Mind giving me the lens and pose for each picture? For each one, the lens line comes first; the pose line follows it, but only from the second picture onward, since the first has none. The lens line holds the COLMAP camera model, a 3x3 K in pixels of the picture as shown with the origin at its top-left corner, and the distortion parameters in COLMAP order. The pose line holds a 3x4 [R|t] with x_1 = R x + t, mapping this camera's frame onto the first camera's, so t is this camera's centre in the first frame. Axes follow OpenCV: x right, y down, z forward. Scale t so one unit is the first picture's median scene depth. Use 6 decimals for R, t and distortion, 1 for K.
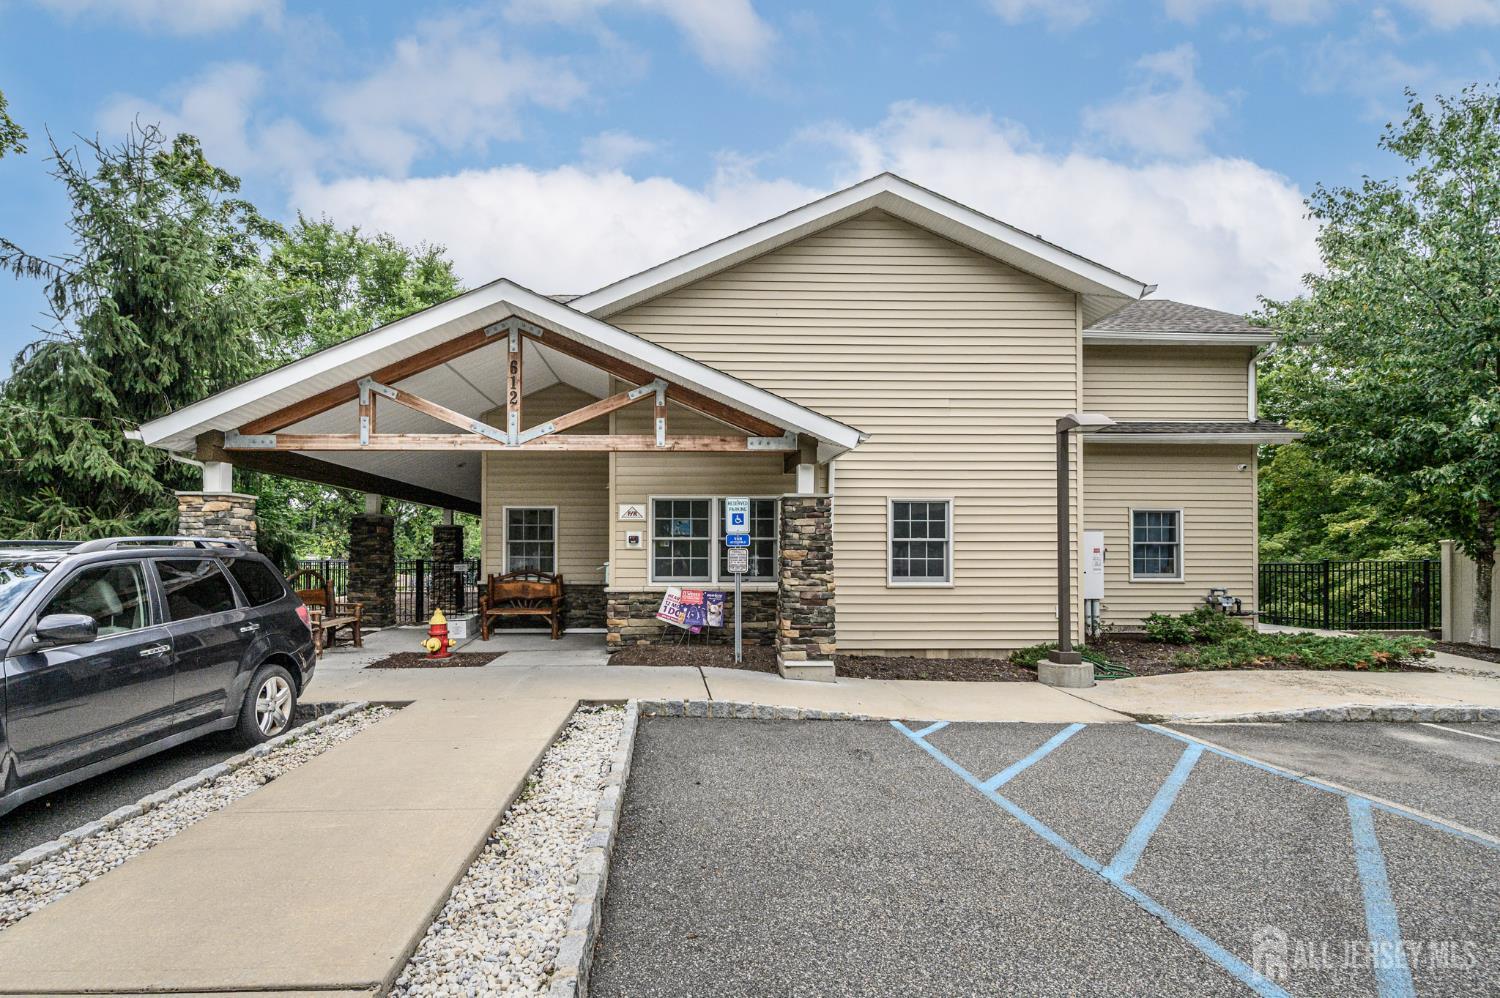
lens RADIAL K [[648.1, 0, 685.9], [0, 648.1, 554.8], [0, 0, 1]] dist [0.001398, -0.000119]
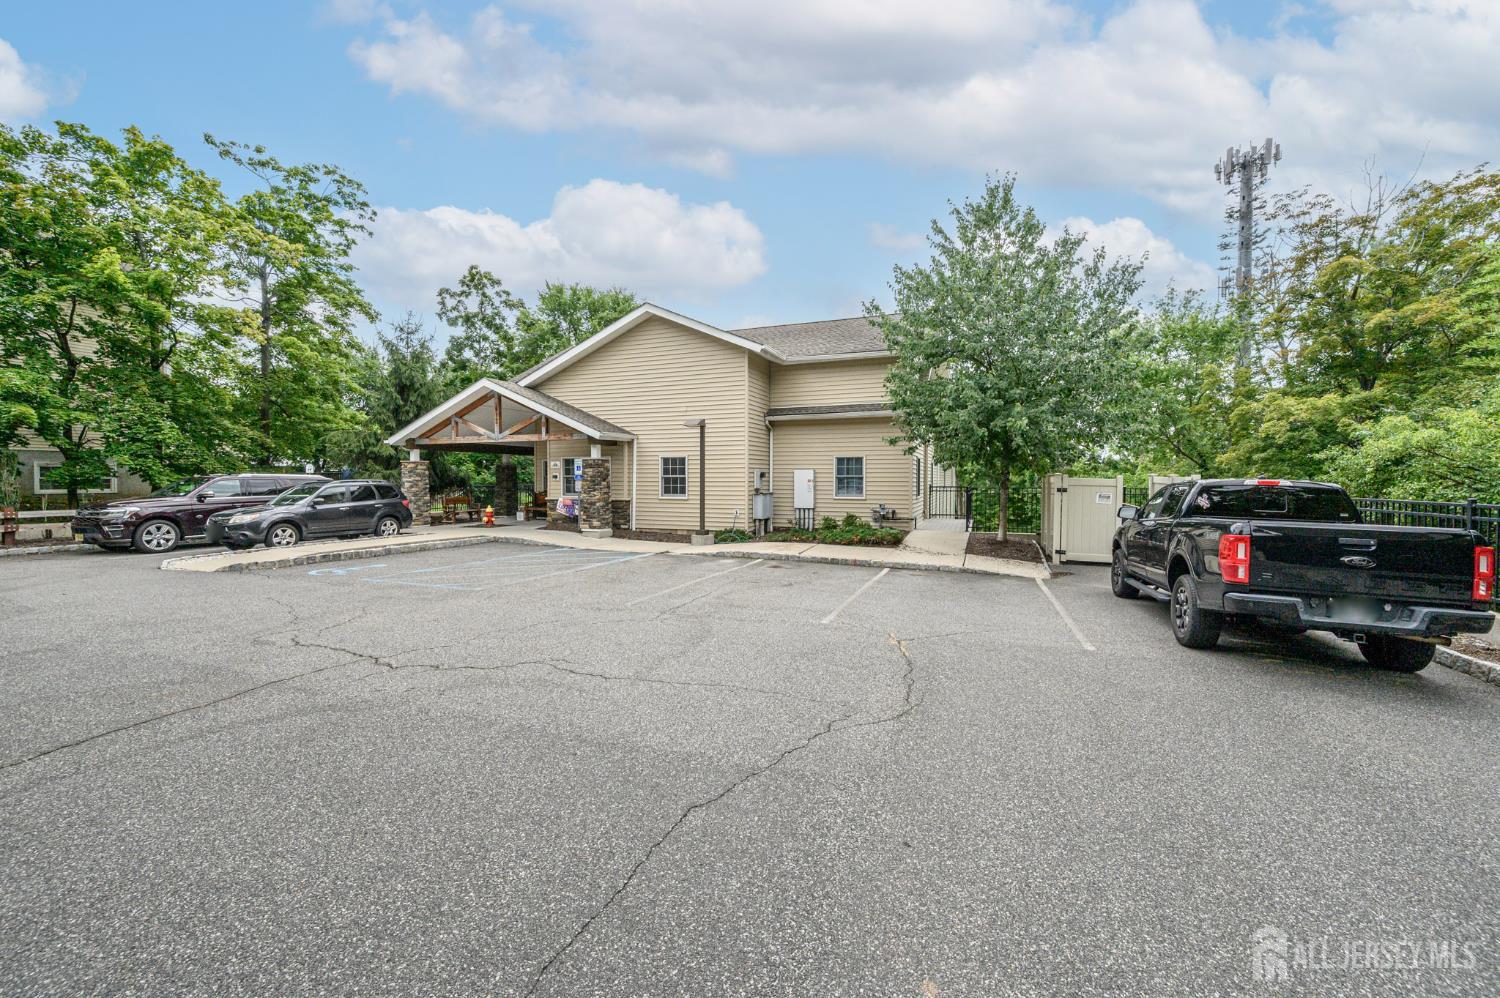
lens RADIAL K [[587.7, 0, 748.2], [0, 587.7, 492.8], [0, 0, 1]] dist [-0.002251, -0.000250]
pose [[0.925419, 0.006602, -0.378888, 1.387033], [0.002265, 0.999734, 0.022953, -0.013646], [0.378939, -0.022099, 0.925158, -0.684710]]
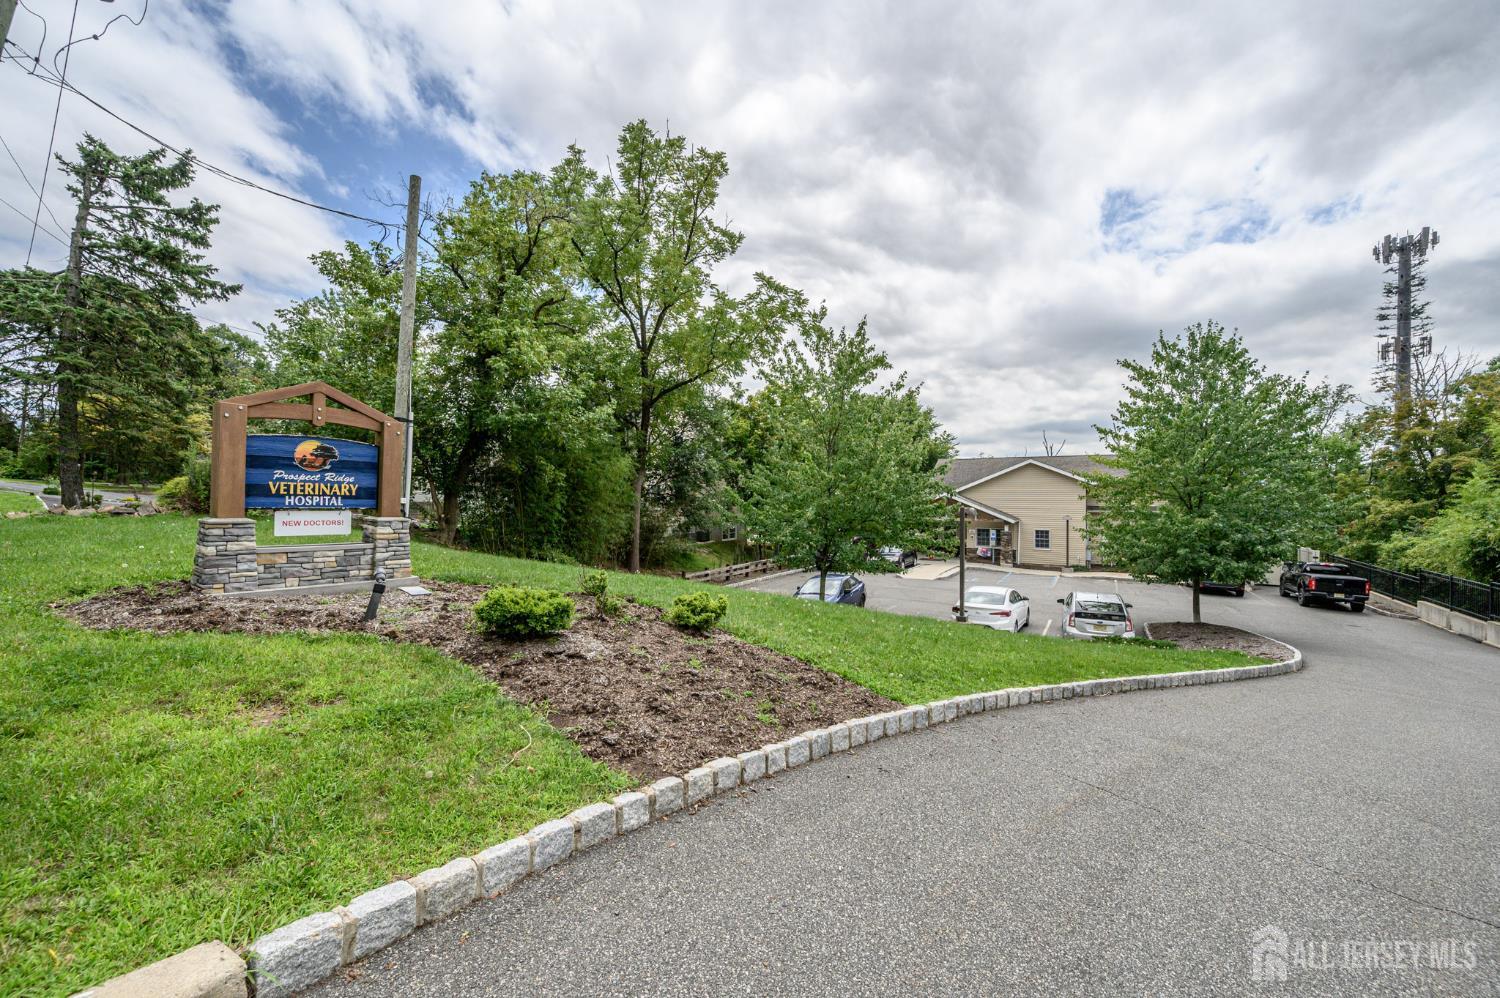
lens RADIAL K [[587.7, 0, 742.3], [0, 587.7, 500.1], [0, 0, 1]] dist [-0.002251, -0.000250]
pose [[0.843979, 0.006116, -0.536342, 0.840890], [-0.000810, 0.999948, 0.010127, -0.350308], [0.536376, -0.008113, 0.843940, -3.699553]]
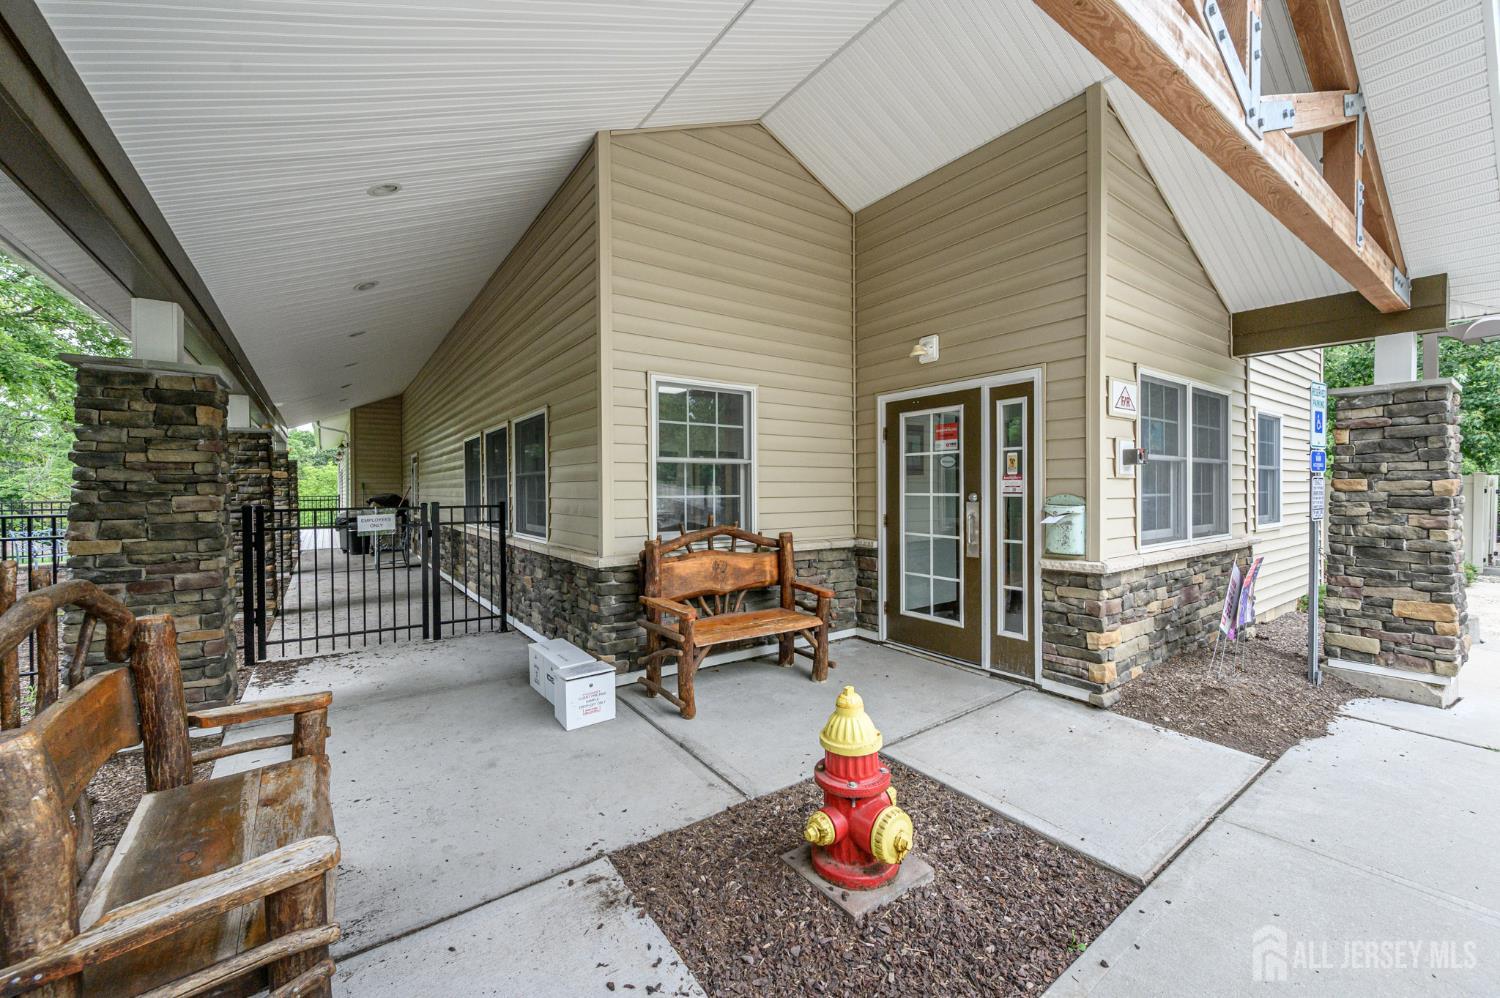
lens RADIAL K [[587.7, 0, 749.6], [0, 587.7, 498.6], [0, 0, 1]] dist [-0.002251, -0.000250]
pose [[0.822044, -0.015842, 0.569204, -0.416433], [0.003598, 0.999737, 0.022629, -0.003783], [-0.569413, -0.016554, 0.821885, 0.612010]]
